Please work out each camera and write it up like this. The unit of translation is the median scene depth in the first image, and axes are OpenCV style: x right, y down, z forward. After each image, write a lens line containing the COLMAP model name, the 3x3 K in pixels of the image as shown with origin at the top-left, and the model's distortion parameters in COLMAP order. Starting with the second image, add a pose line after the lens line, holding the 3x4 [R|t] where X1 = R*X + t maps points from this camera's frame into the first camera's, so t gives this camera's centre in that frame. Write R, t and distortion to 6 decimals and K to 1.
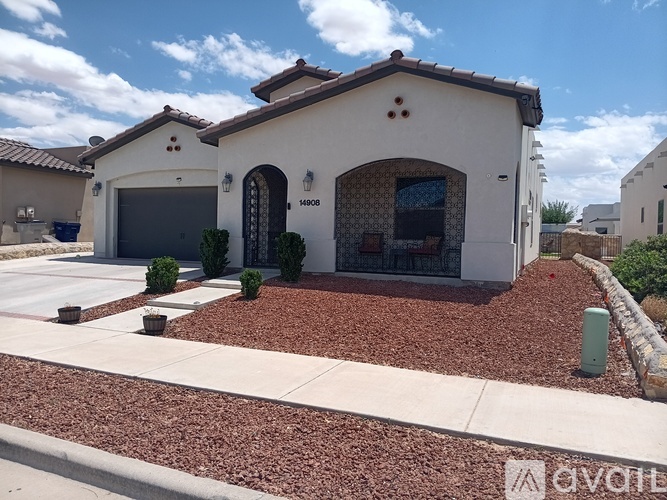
lens RADIAL K [[520.9, 0, 333.5], [0, 520.9, 250.0], [0, 0, 1]] dist [-0.001233, -0.005019]
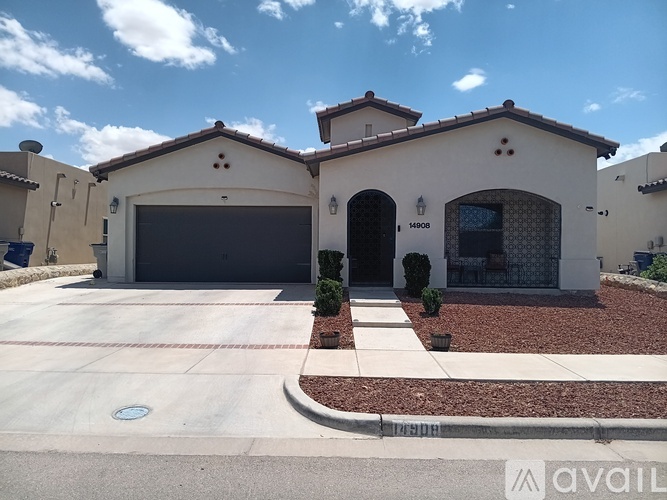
lens RADIAL K [[520.9, 0, 333.5], [0, 520.9, 250.0], [0, 0, 1]] dist [-0.001233, -0.005019]
pose [[0.925848, -0.011852, 0.377710, -0.468474], [0.021700, 0.999526, -0.021829, -0.014309], [-0.377272, 0.028407, 0.925667, 0.038514]]
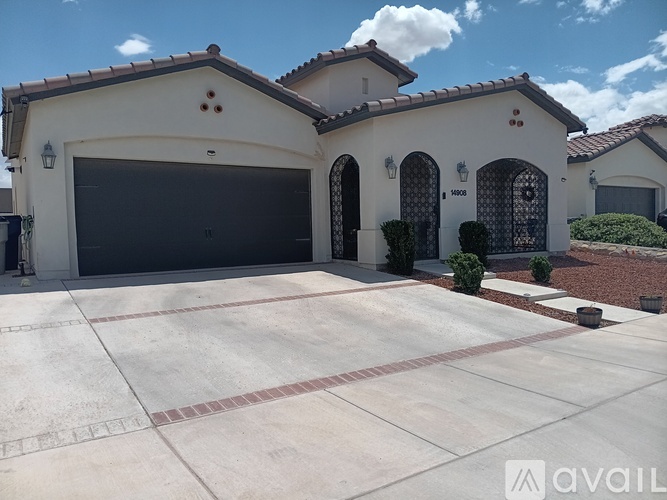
lens RADIAL K [[520.9, 0, 333.5], [0, 520.9, 250.0], [0, 0, 1]] dist [-0.001233, -0.005019]
pose [[0.540896, -0.071790, 0.838020, -0.798354], [0.052860, 0.997283, 0.051315, -0.031834], [-0.839427, 0.016541, 0.543221, 0.477492]]
